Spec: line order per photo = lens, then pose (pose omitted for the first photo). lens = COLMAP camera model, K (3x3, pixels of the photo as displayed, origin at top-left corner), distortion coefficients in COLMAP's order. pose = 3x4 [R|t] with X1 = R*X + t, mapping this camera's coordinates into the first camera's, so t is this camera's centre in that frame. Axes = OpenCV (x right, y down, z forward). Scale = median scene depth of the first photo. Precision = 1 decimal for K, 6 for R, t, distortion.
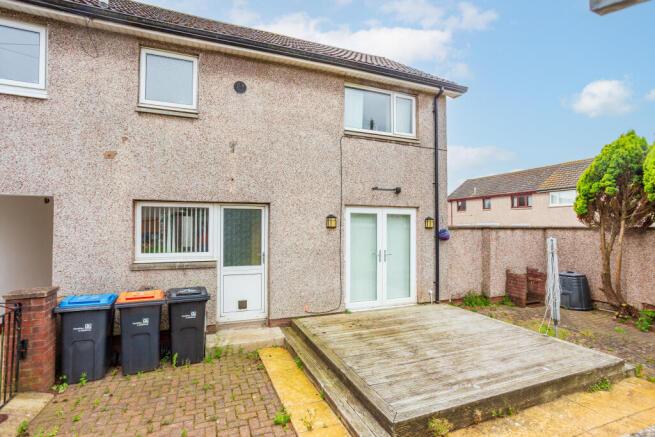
lens RADIAL K [[319.2, 0, 337.5], [0, 319.2, 220.0], [0, 0, 1]] dist [-0.038024, 0.019909]
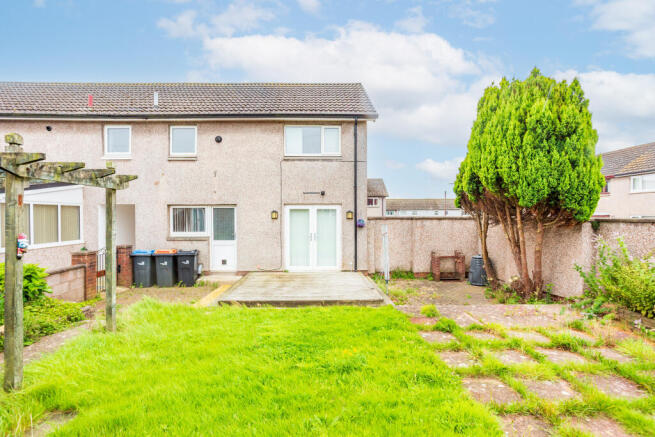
lens RADIAL K [[319.2, 0, 331.5], [0, 319.2, 220.3], [0, 0, 1]] dist [-0.038024, 0.019909]
pose [[0.937387, 0.002314, -0.348282, 0.817691], [0.010398, 0.999346, 0.034625, -0.020080], [0.348134, -0.036078, 0.936750, -0.414092]]
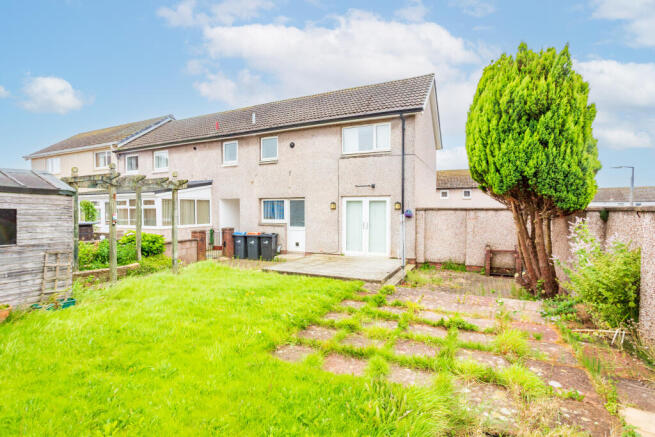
lens RADIAL K [[319.2, 0, 330.2], [0, 319.2, 218.5], [0, 0, 1]] dist [-0.038024, 0.019909]
pose [[0.674566, 0.018885, -0.737973, 1.369731], [0.017228, 0.998998, 0.041312, 0.002270], [0.738014, -0.040581, 0.673565, -0.286920]]
